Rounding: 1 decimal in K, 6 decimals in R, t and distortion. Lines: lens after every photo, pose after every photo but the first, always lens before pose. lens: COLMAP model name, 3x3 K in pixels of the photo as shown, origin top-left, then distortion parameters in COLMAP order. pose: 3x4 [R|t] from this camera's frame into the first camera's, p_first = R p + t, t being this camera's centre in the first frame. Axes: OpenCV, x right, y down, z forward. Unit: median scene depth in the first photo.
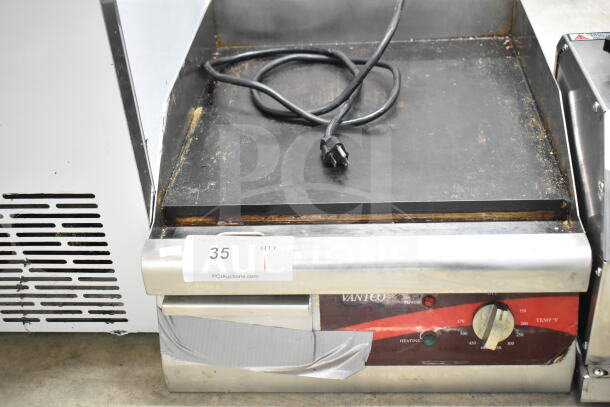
lens RADIAL K [[817.6, 0, 304.2], [0, 817.6, 204.0], [0, 0, 1]] dist [0.021415, 0.000000]
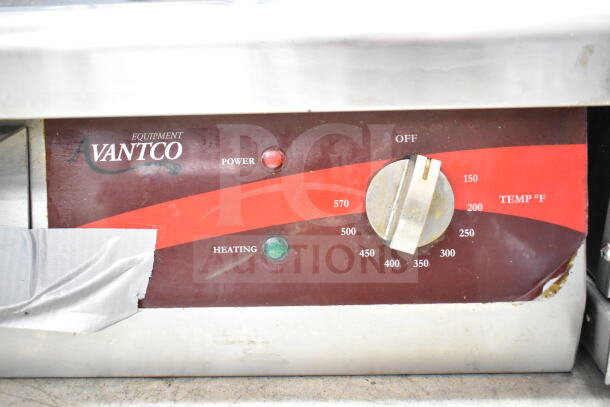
lens RADIAL K [[591.4, 0, 306.2], [0, 591.4, 202.0], [0, 0, 1]] dist [-0.007469, 0.000000]
pose [[0.998724, 0.019066, 0.046769, 0.152184], [-0.008371, 0.975689, -0.218999, 0.212192], [-0.049807, 0.218328, 0.974604, 0.656920]]
